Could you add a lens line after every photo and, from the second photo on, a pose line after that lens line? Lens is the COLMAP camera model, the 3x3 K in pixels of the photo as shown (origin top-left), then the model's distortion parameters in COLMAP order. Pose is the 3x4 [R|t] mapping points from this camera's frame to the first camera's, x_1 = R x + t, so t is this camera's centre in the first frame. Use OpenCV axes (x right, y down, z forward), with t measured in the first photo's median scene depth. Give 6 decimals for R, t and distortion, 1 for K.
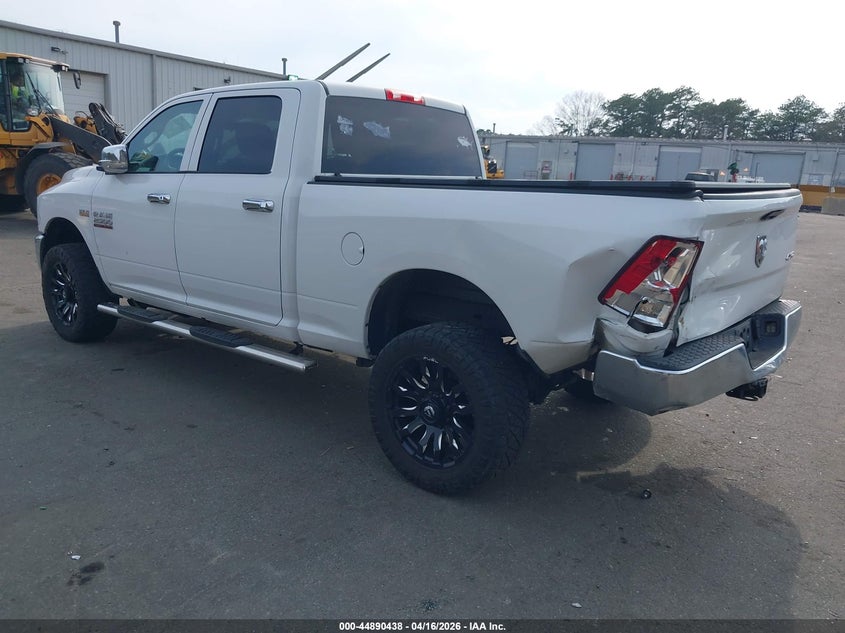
lens RADIAL K [[682.5, 0, 422.5], [0, 682.5, 316.5], [0, 0, 1]] dist [0.006690, 0.005930]
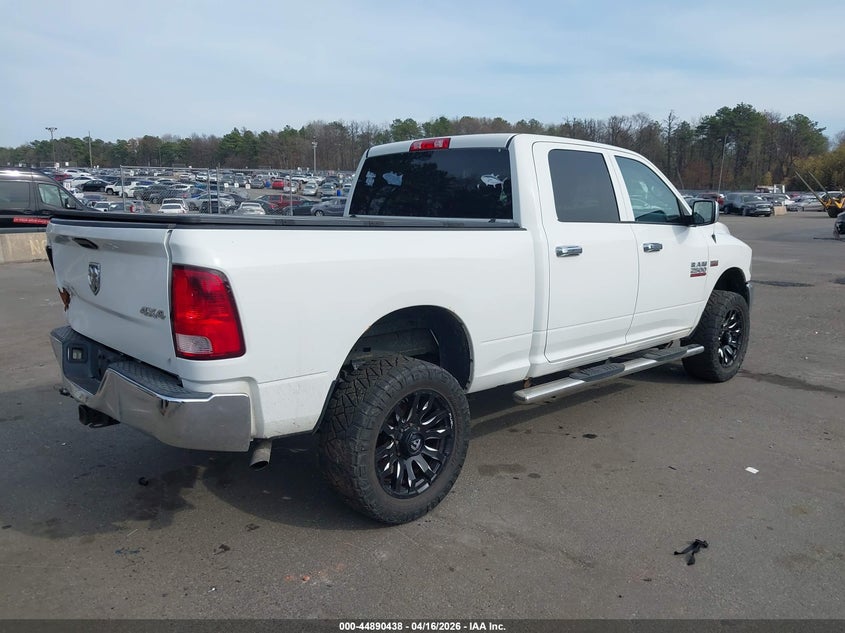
lens RADIAL K [[682.5, 0, 422.5], [0, 682.5, 316.5], [0, 0, 1]] dist [0.006690, 0.005930]
pose [[-0.146525, 0.123584, -0.981457, 0.952013], [-0.223191, 0.962451, 0.154512, -0.205225], [0.963699, 0.241692, -0.113440, 1.065279]]
